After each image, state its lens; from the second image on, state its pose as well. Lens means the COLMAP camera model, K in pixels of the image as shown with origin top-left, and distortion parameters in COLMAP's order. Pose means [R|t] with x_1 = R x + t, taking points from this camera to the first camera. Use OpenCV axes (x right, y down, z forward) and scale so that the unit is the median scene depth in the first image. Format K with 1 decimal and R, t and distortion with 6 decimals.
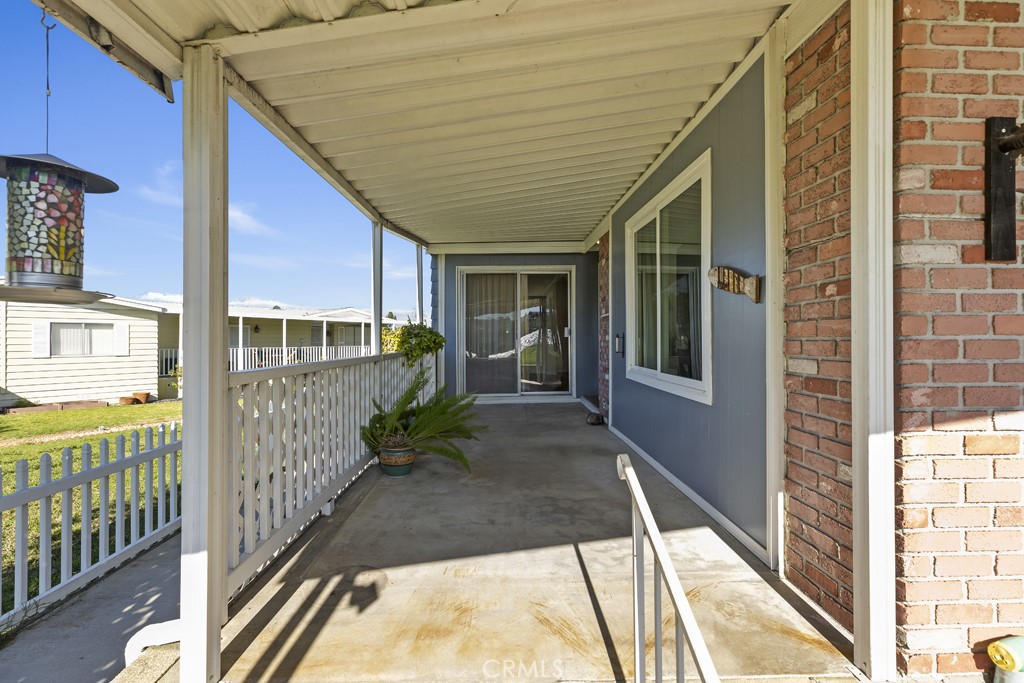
lens RADIAL K [[462.0, 0, 512.4], [0, 462.0, 337.2], [0, 0, 1]] dist [0.004737, 0.001001]
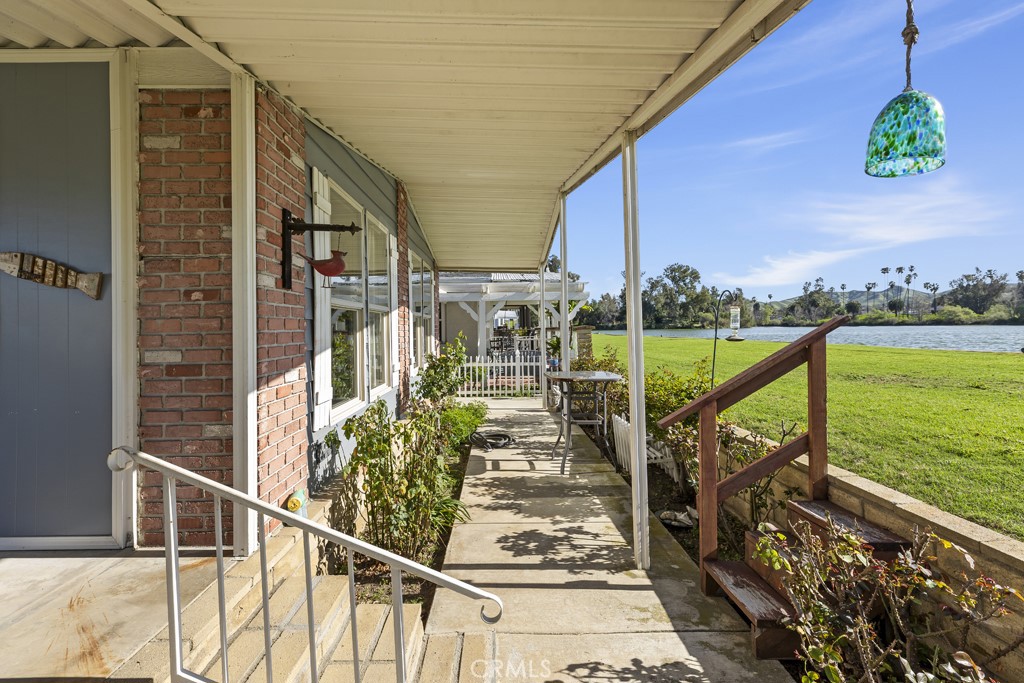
lens RADIAL K [[462.0, 0, 509.7], [0, 462.0, 334.3], [0, 0, 1]] dist [0.004737, 0.001001]
pose [[0.001972, -0.009399, 0.999954, -0.563934], [0.012850, 0.999874, 0.009373, 0.005456], [-0.999915, 0.012831, 0.002092, 0.100533]]
